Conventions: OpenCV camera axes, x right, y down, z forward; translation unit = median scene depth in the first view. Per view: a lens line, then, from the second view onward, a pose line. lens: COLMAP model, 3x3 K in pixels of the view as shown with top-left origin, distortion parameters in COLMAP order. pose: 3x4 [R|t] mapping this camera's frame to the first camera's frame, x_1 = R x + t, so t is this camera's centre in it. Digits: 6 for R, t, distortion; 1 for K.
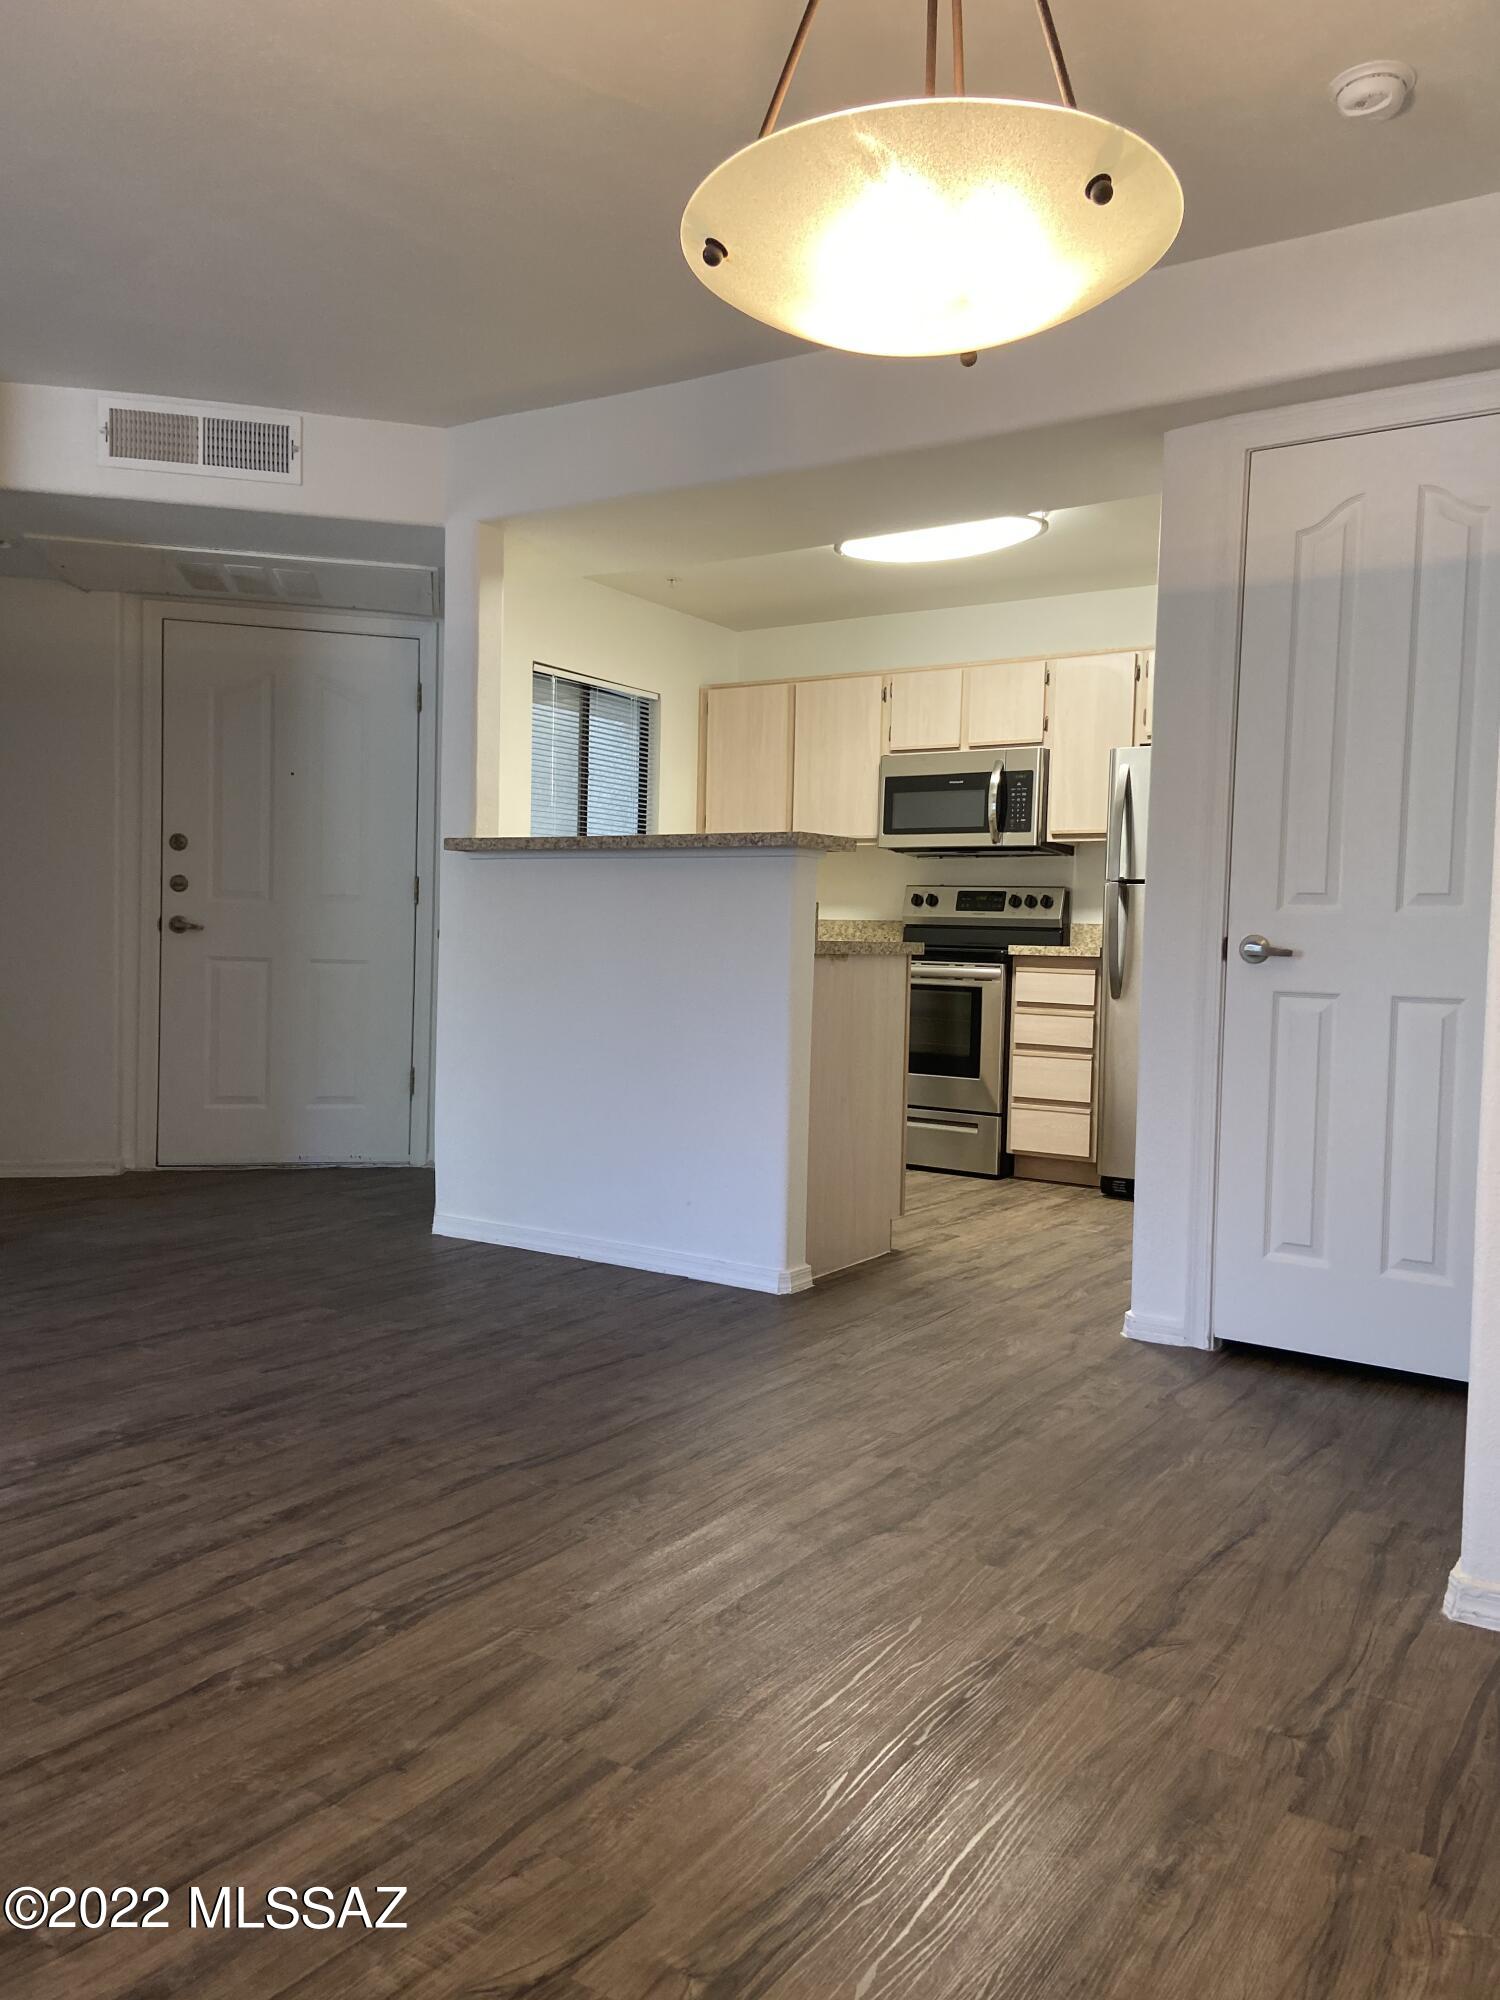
lens RADIAL K [[1499.4, 0, 756.6], [0, 1499.4, 990.1], [0, 0, 1]] dist [0.120697, -0.136222]
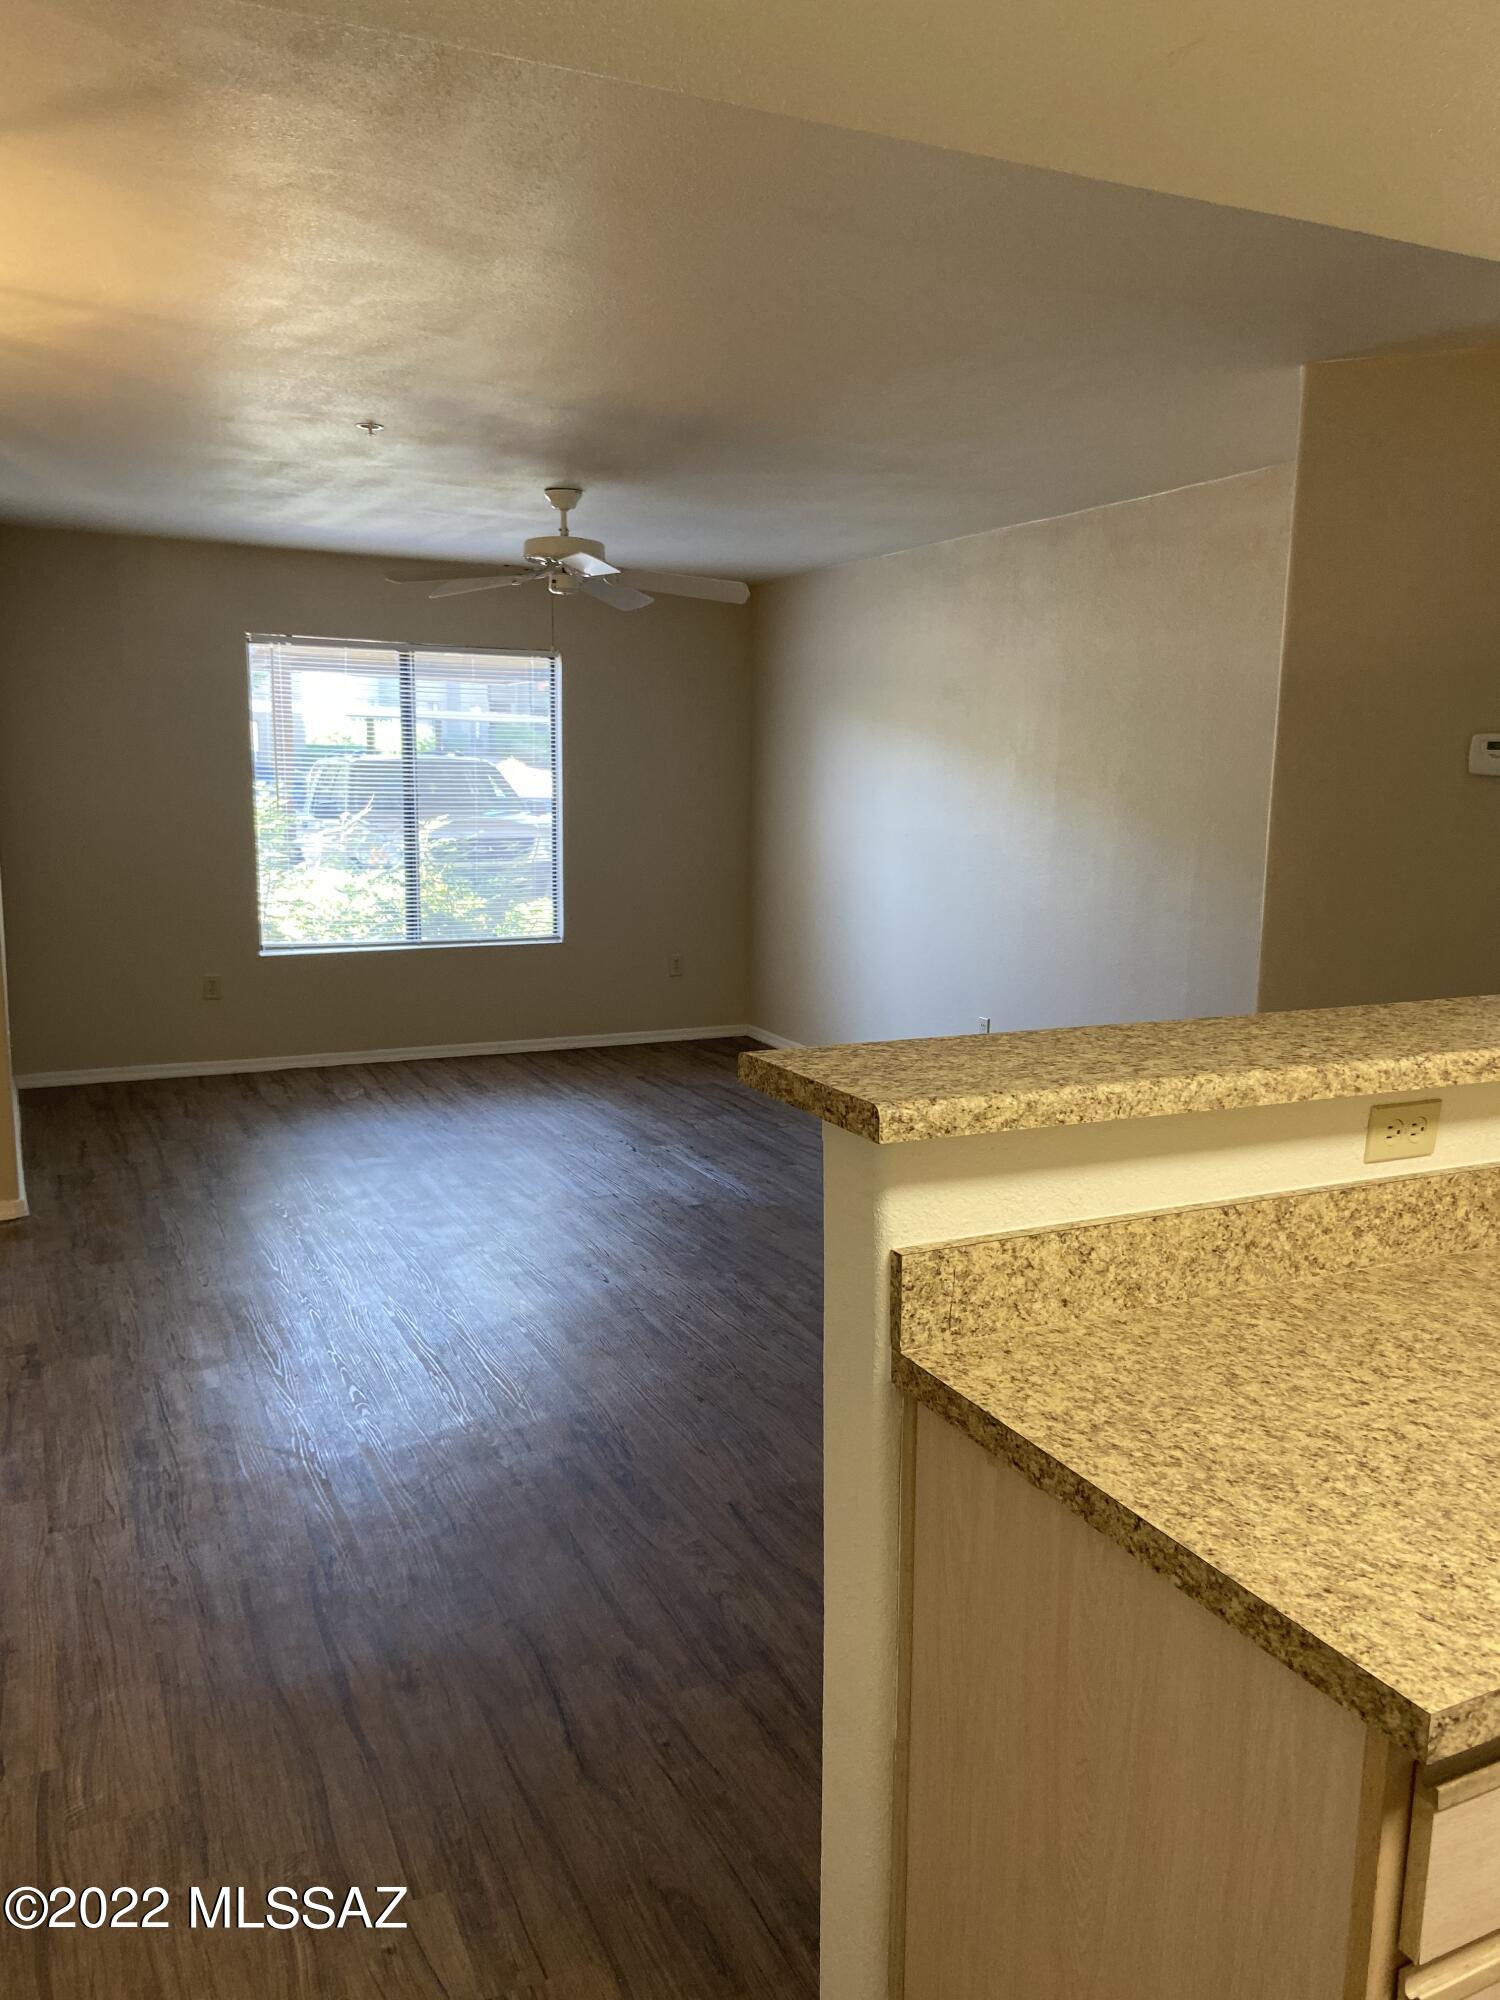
lens RADIAL K [[1499.4, 0, 752.7], [0, 1499.4, 967.4], [0, 0, 1]] dist [0.120697, -0.136222]
pose [[-0.515785, 0.085589, -0.852432, 0.395413], [-0.055882, 0.989517, 0.133166, -0.185411], [0.854894, 0.116320, -0.505595, 1.204008]]
